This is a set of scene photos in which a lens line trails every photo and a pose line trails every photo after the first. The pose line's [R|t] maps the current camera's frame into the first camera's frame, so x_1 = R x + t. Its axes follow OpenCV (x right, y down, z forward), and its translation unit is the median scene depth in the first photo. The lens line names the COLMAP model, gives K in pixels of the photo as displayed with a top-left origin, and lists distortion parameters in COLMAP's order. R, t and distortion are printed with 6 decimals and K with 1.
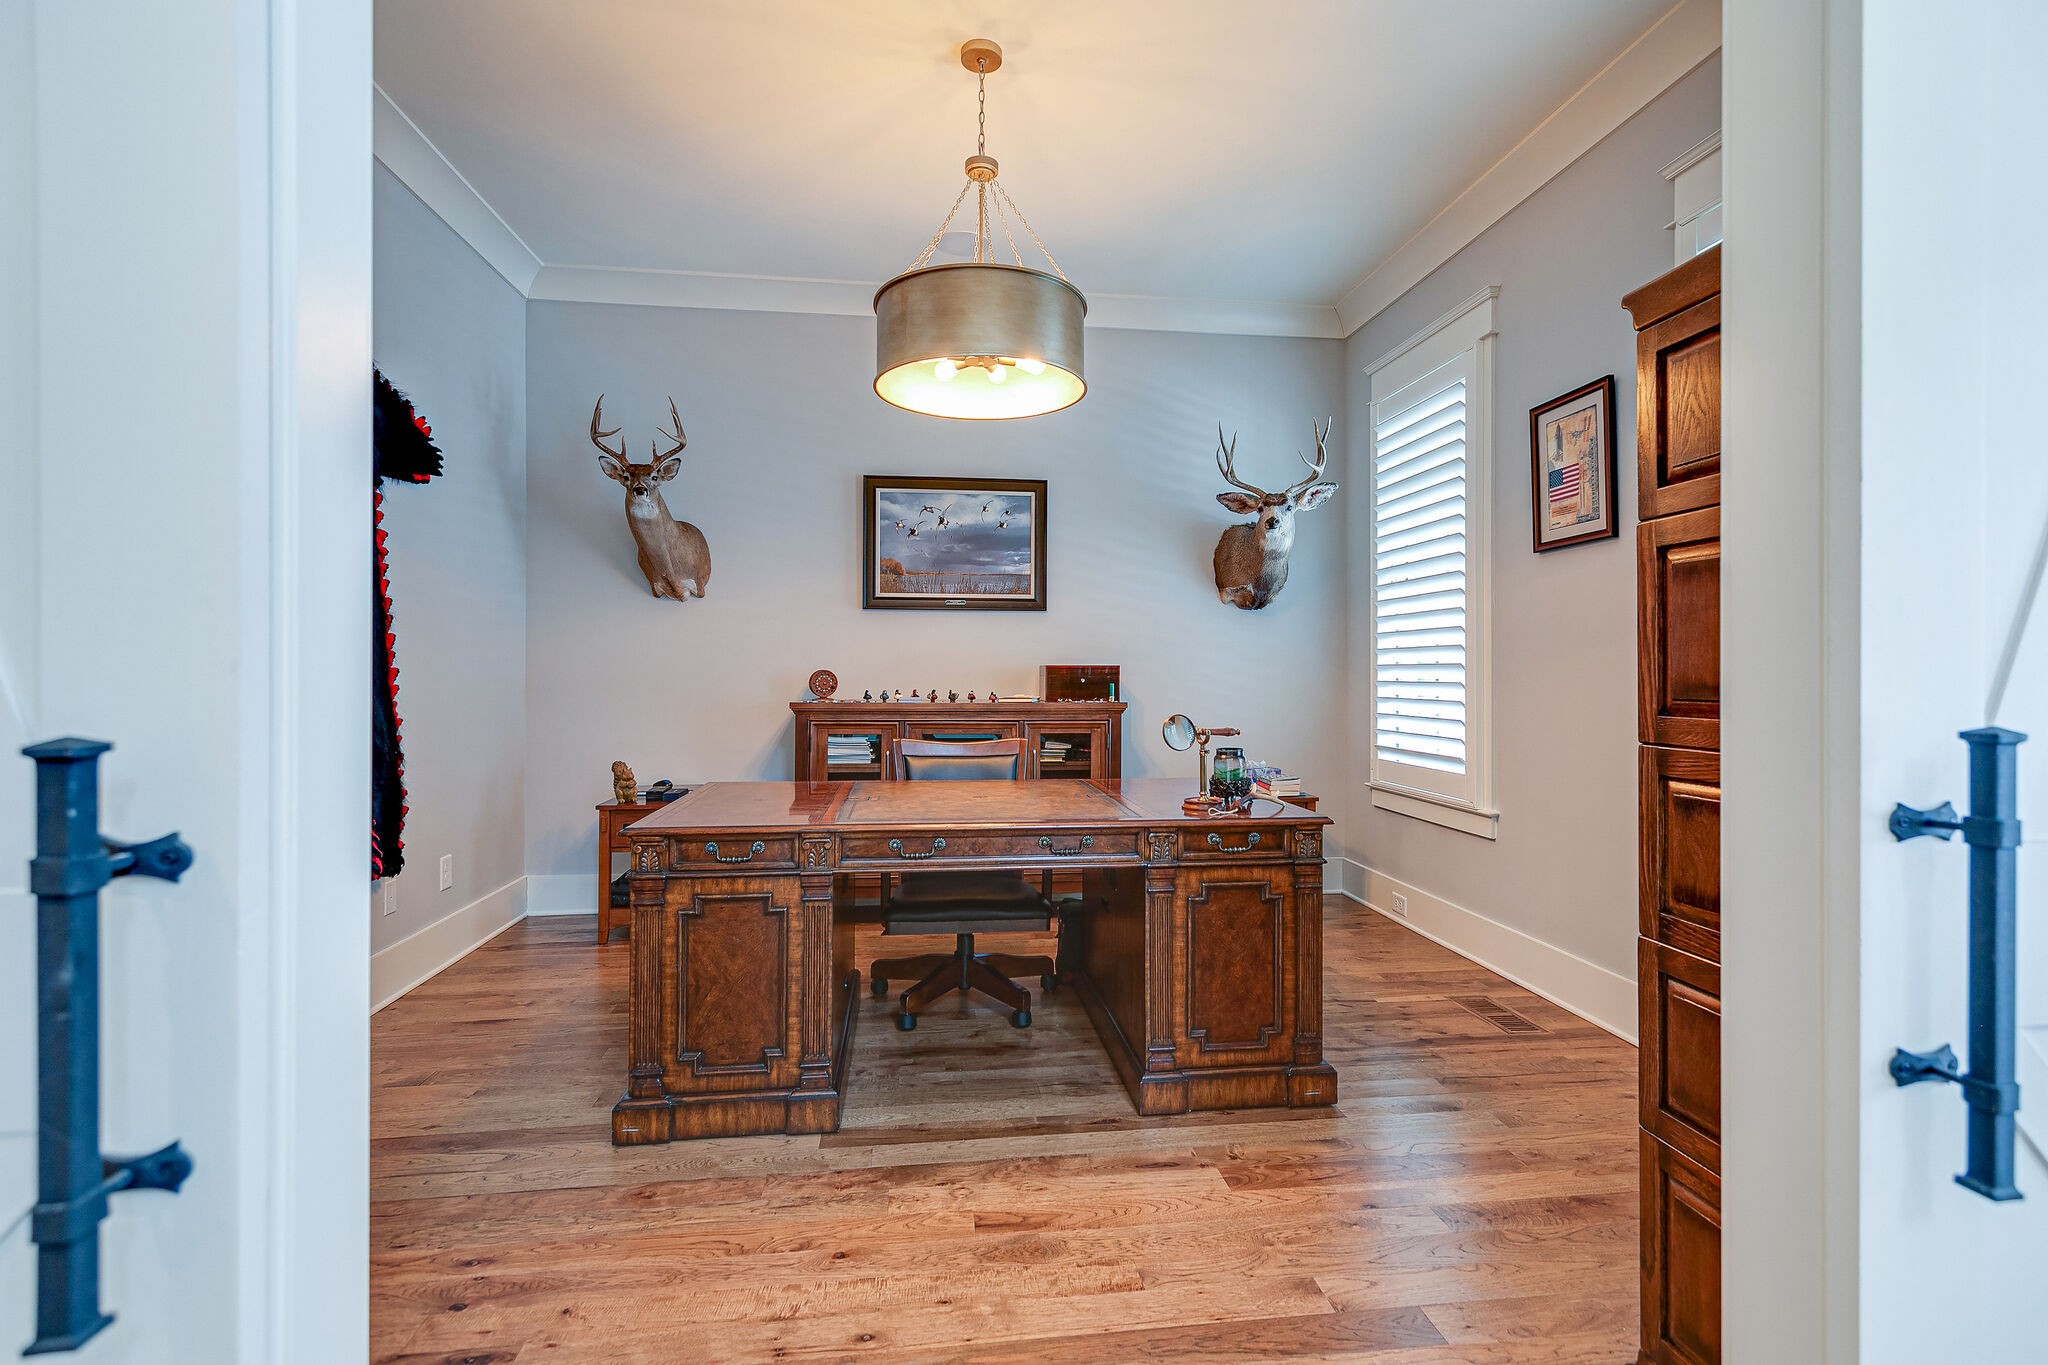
lens RADIAL K [[944.0, 0, 1024.0], [0, 944.0, 682.5], [0, 0, 1]] dist [0.001169, 0.000075]
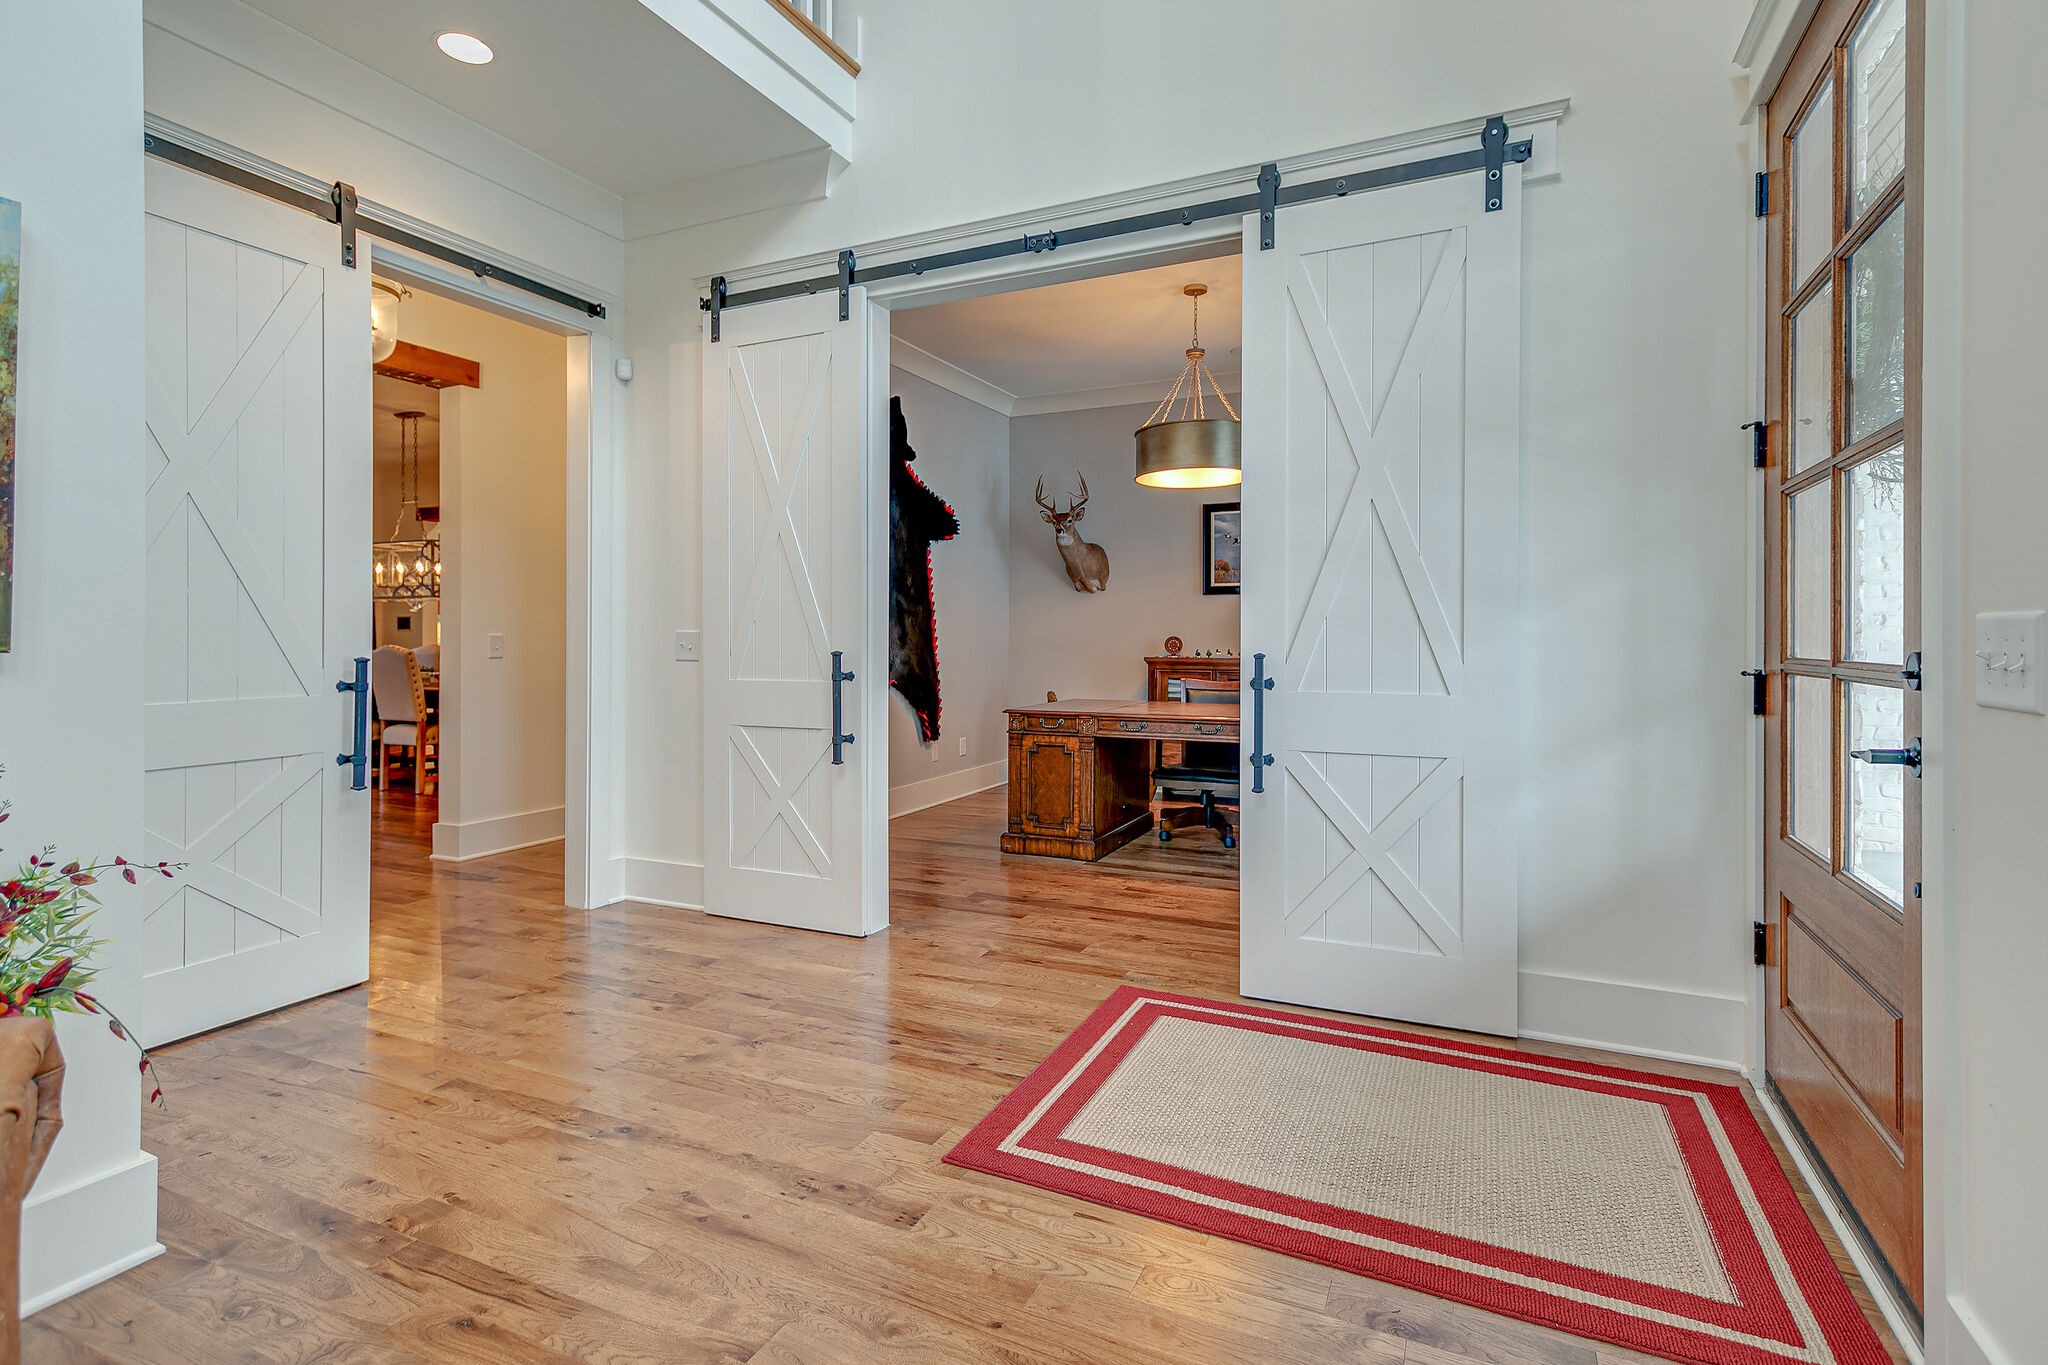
lens RADIAL K [[977.4, 0, 1004.5], [0, 977.4, 648.8], [0, 0, 1]] dist [0.002062, -0.000083]
pose [[0.837594, 0.001306, -0.546292, 0.451208], [-0.000751, 0.999999, 0.001239, 0.005719], [0.546293, -0.000628, 0.837594, -0.501429]]
